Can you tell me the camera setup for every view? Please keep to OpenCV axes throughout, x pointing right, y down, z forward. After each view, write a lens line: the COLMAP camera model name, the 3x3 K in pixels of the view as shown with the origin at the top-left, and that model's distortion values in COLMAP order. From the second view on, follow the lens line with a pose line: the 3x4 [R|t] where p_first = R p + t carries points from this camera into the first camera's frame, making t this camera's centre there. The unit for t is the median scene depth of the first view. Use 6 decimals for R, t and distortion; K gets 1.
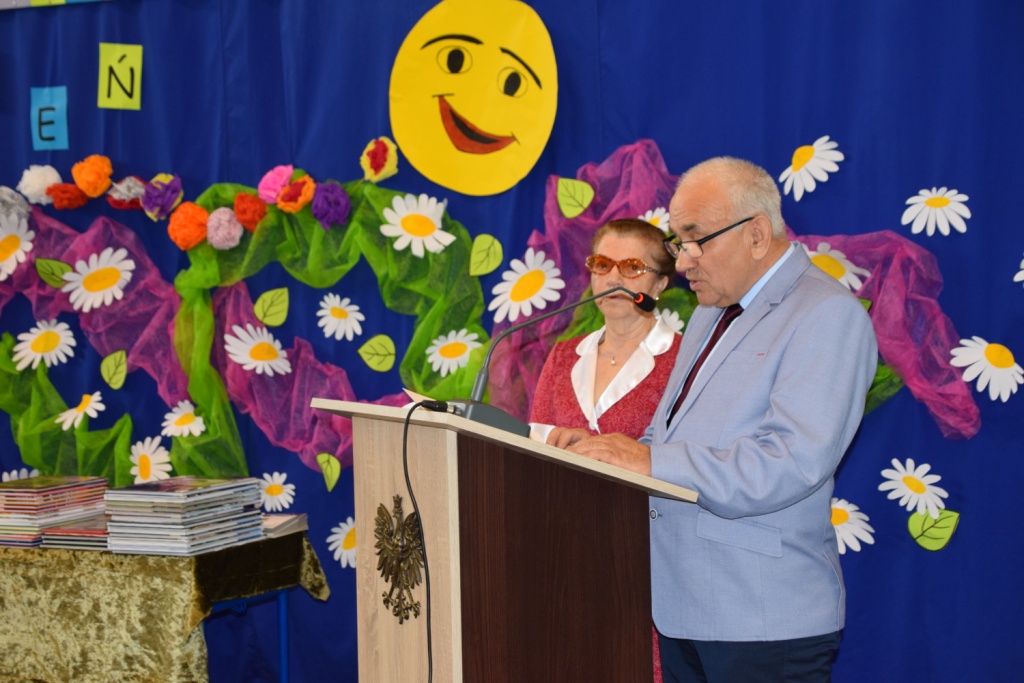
lens RADIAL K [[1987.8, 0, 507.7], [0, 1987.8, 341.1], [0, 0, 1]] dist [0.369074, 0.000000]
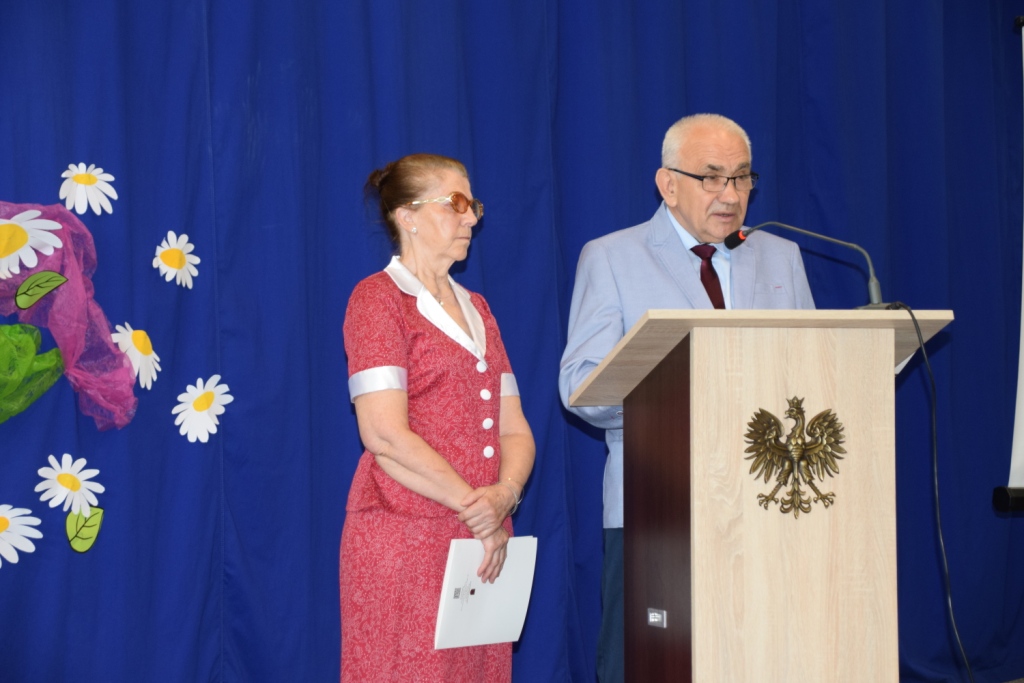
lens RADIAL K [[2650.6, 0, 473.0], [0, 2650.6, 342.8], [0, 0, 1]] dist [0.416006, 0.000000]
pose [[0.191582, 0.044267, 0.980478, -0.965790], [0.029709, 0.998263, -0.050875, 0.075561], [-0.981027, 0.038876, 0.189935, 0.588468]]
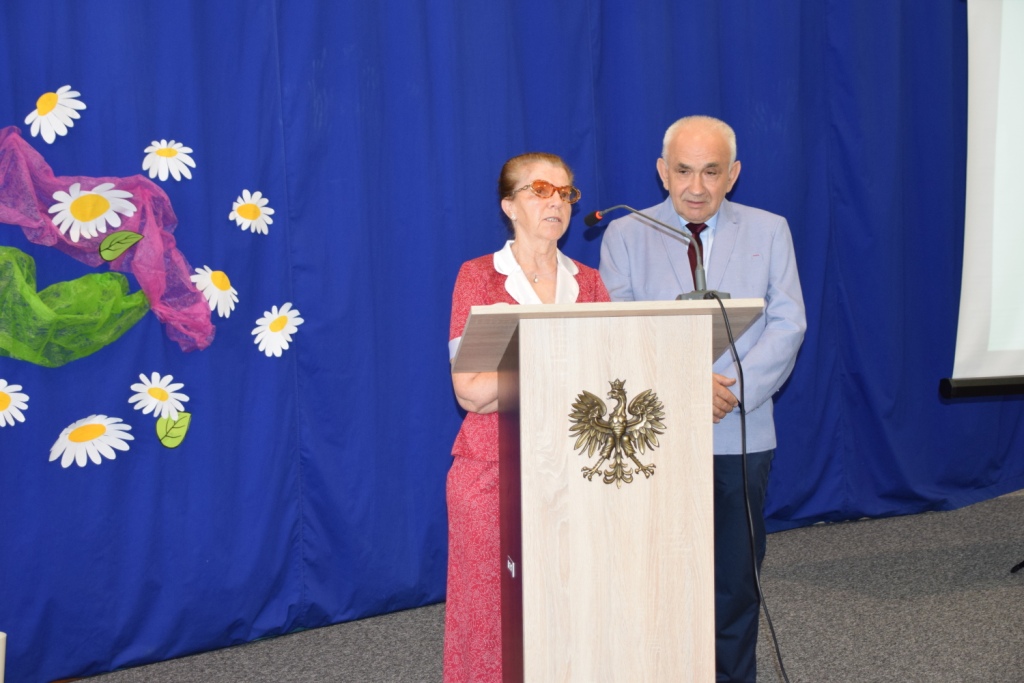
lens RADIAL K [[1720.0, 0, 504.1], [0, 1720.0, 349.4], [0, 0, 1]] dist [0.098879, 0.000000]
pose [[0.346517, -0.057297, 0.936292, -0.666440], [0.039764, 0.998133, 0.046365, 0.006929], [-0.937200, 0.021165, 0.348148, 0.466525]]
